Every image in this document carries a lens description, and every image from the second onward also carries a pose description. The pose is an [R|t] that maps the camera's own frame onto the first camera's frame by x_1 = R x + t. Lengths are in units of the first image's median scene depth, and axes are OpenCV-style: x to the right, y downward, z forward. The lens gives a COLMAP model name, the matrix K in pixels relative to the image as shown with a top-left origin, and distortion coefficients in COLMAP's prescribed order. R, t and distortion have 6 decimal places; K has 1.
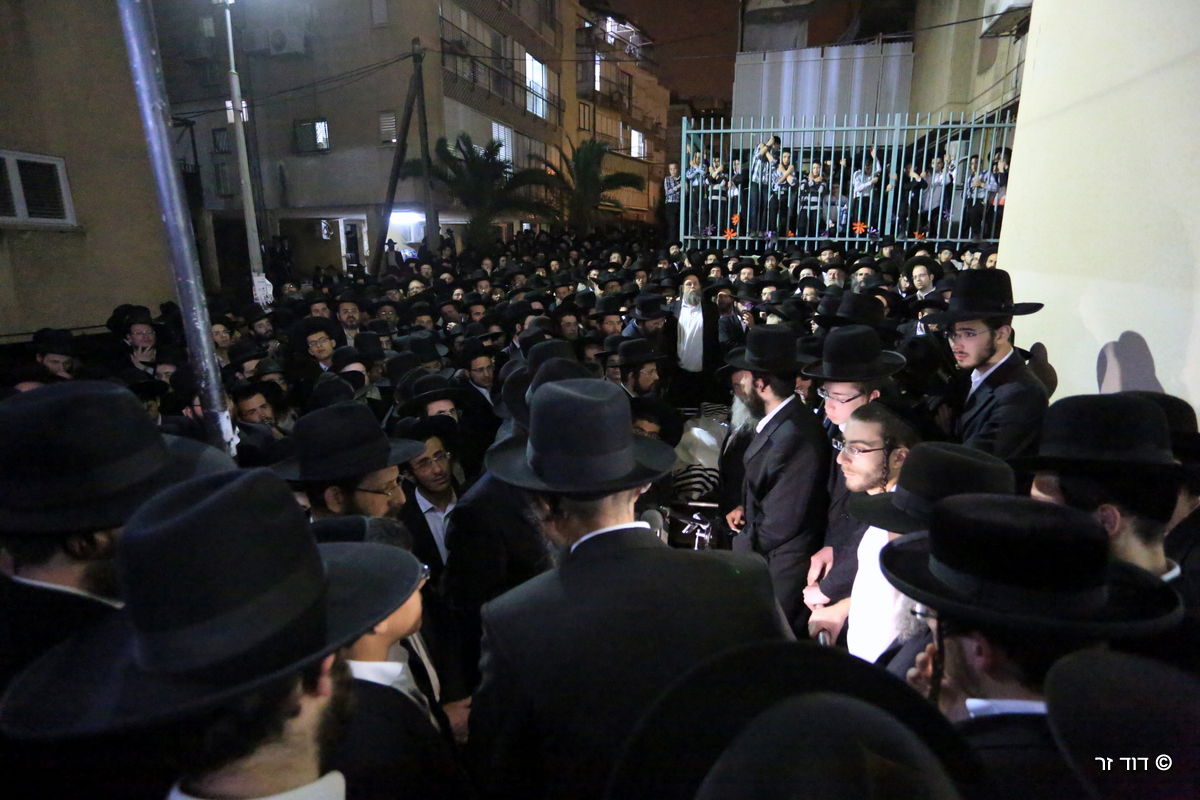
lens RADIAL K [[621.4, 0, 599.7], [0, 621.4, 377.4], [0, 0, 1]] dist [-0.046932, 0.025792]
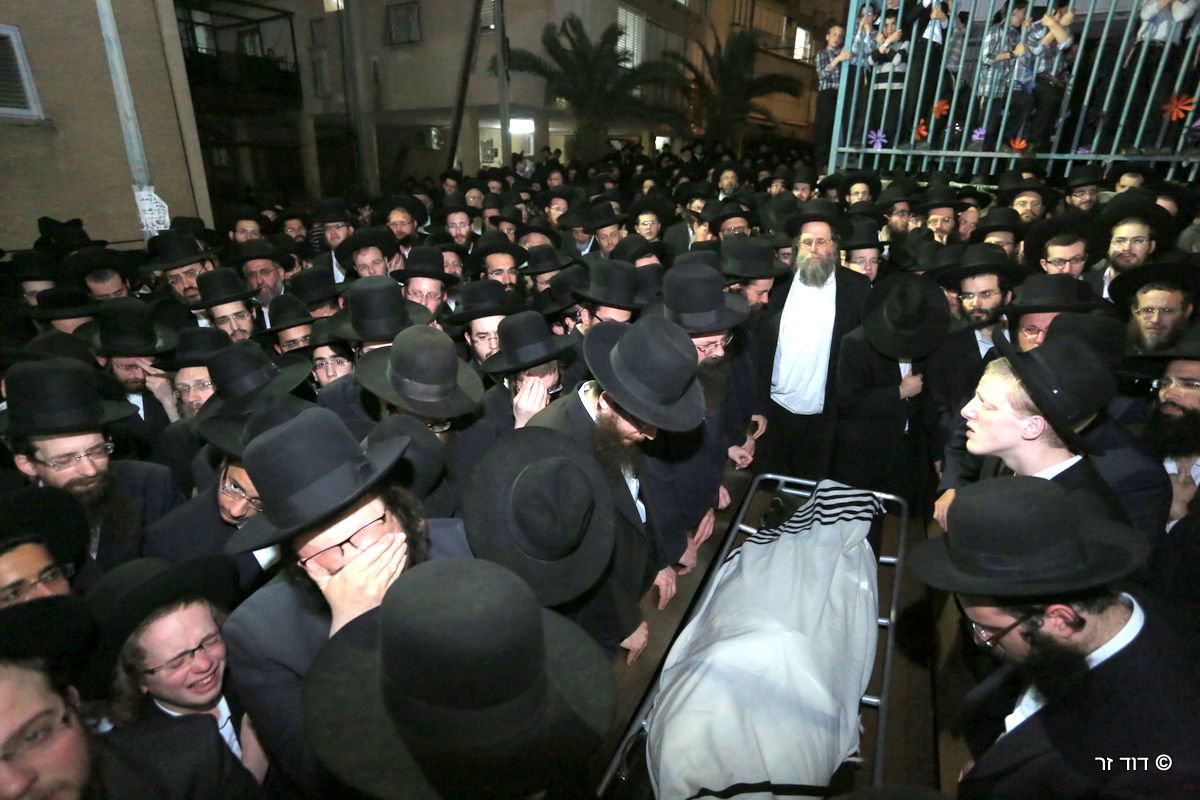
lens RADIAL K [[621.4, 0, 594.8], [0, 621.4, 393.3], [0, 0, 1]] dist [-0.046932, 0.025792]
pose [[0.972408, 0.101102, -0.210242, 0.048929], [-0.069423, 0.985792, 0.152955, -0.054739], [0.222719, -0.134139, 0.965610, 0.284780]]
